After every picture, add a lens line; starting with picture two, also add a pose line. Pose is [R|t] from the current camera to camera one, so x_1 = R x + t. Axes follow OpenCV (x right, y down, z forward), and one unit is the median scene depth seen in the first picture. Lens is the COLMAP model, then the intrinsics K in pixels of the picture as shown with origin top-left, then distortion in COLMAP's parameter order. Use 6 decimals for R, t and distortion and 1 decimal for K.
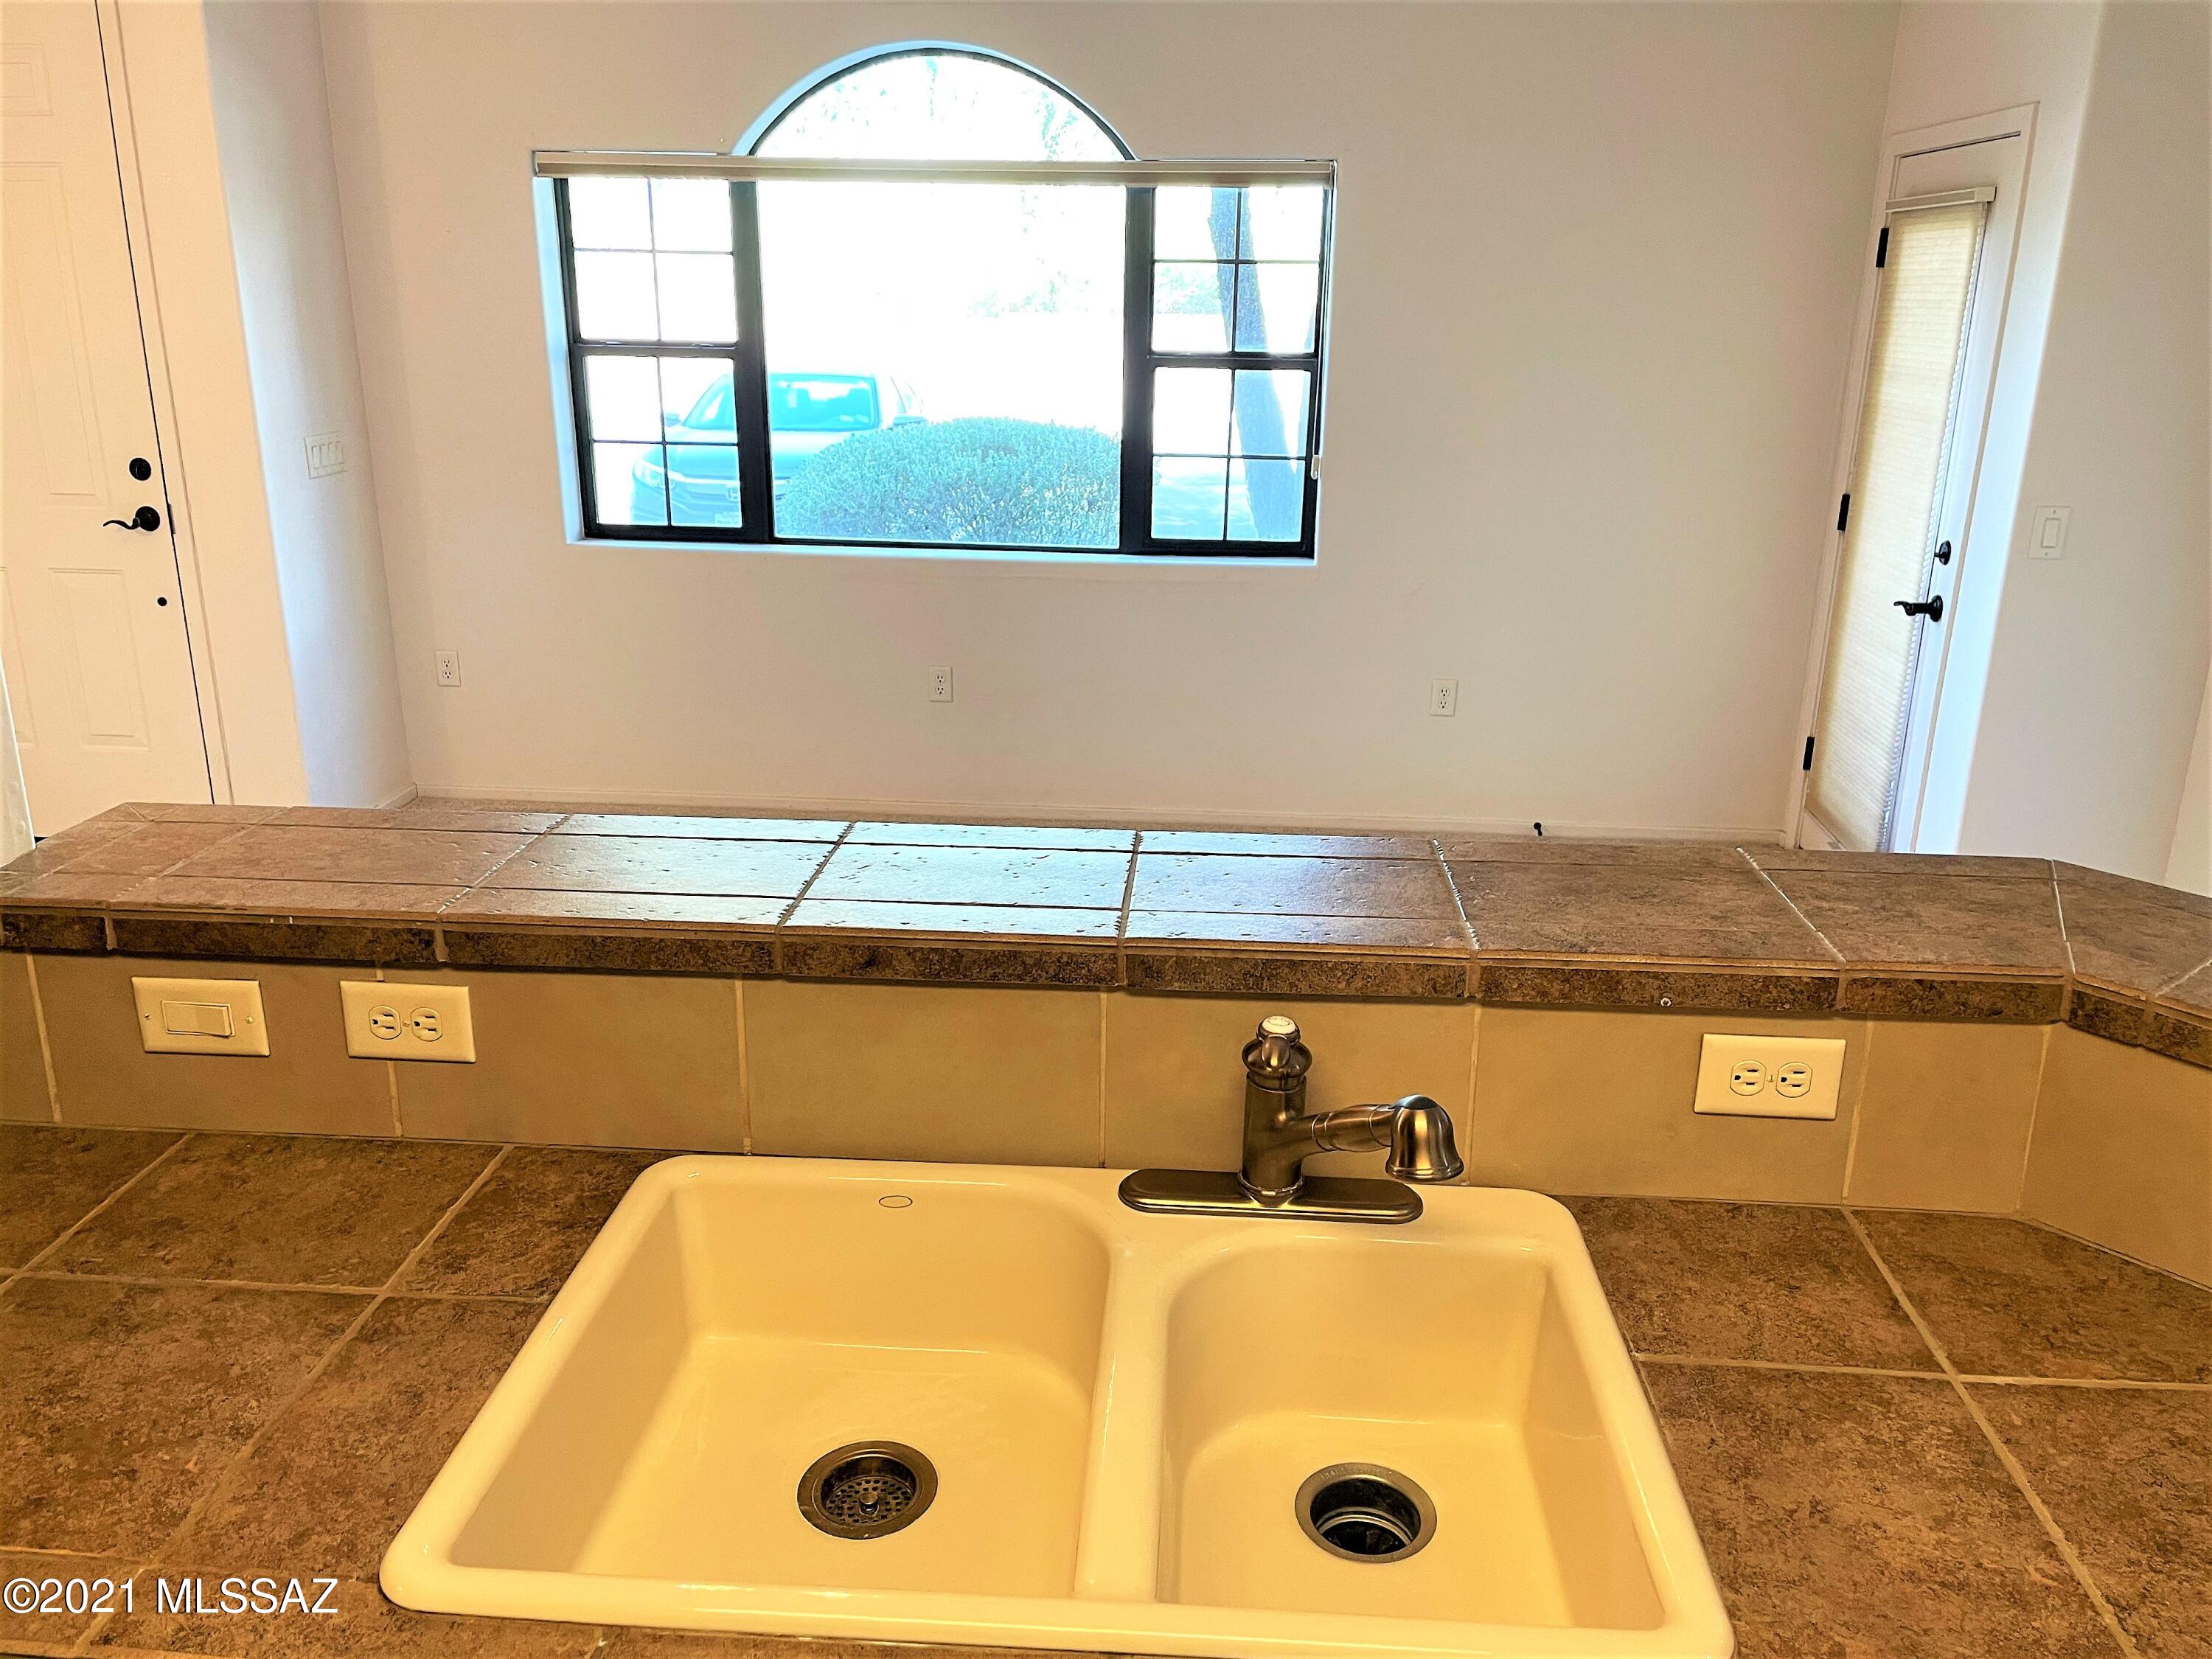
lens RADIAL K [[1675.5, 0, 1123.2], [0, 1675.5, 816.1], [0, 0, 1]] dist [0.086037, -0.098787]
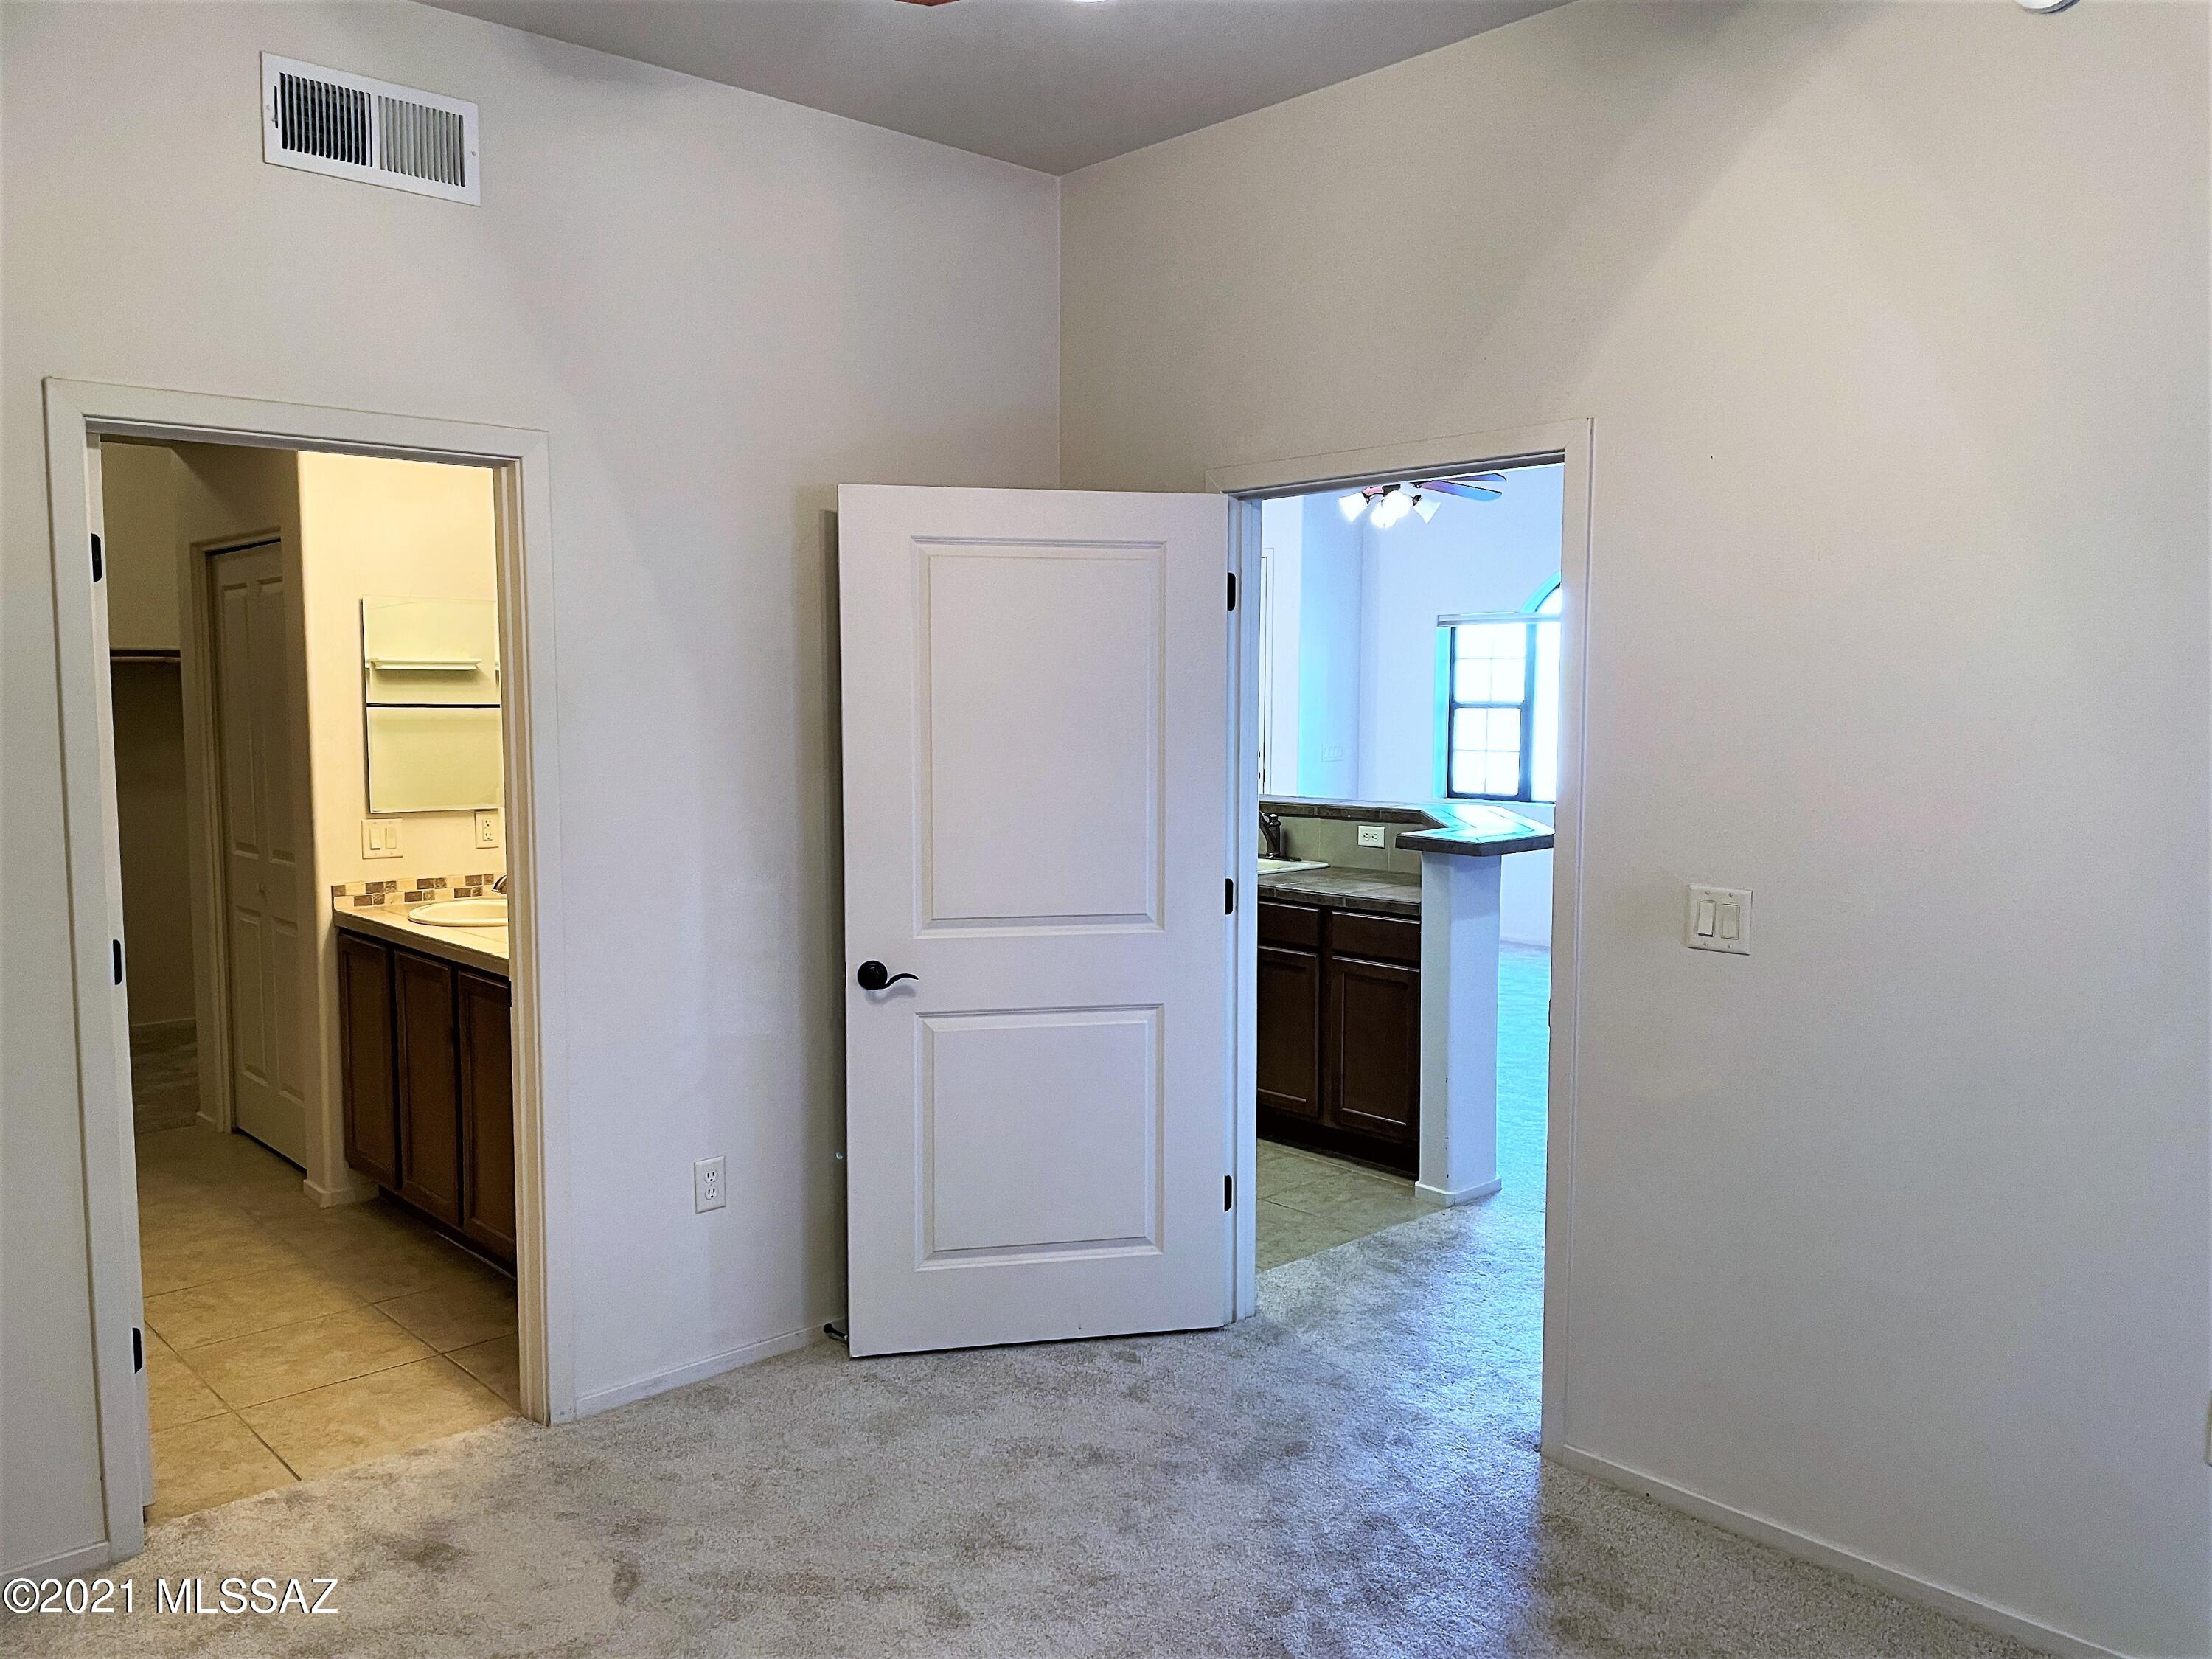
lens RADIAL K [[1675.8, 0, 1104.1], [0, 1675.8, 836.5], [0, 0, 1]] dist [0.102409, -0.126394]
pose [[0.724075, 0.048782, -0.687994, 0.784919], [-0.199516, 0.969664, -0.141226, 0.247633], [0.660234, 0.239524, 0.711842, -0.681352]]
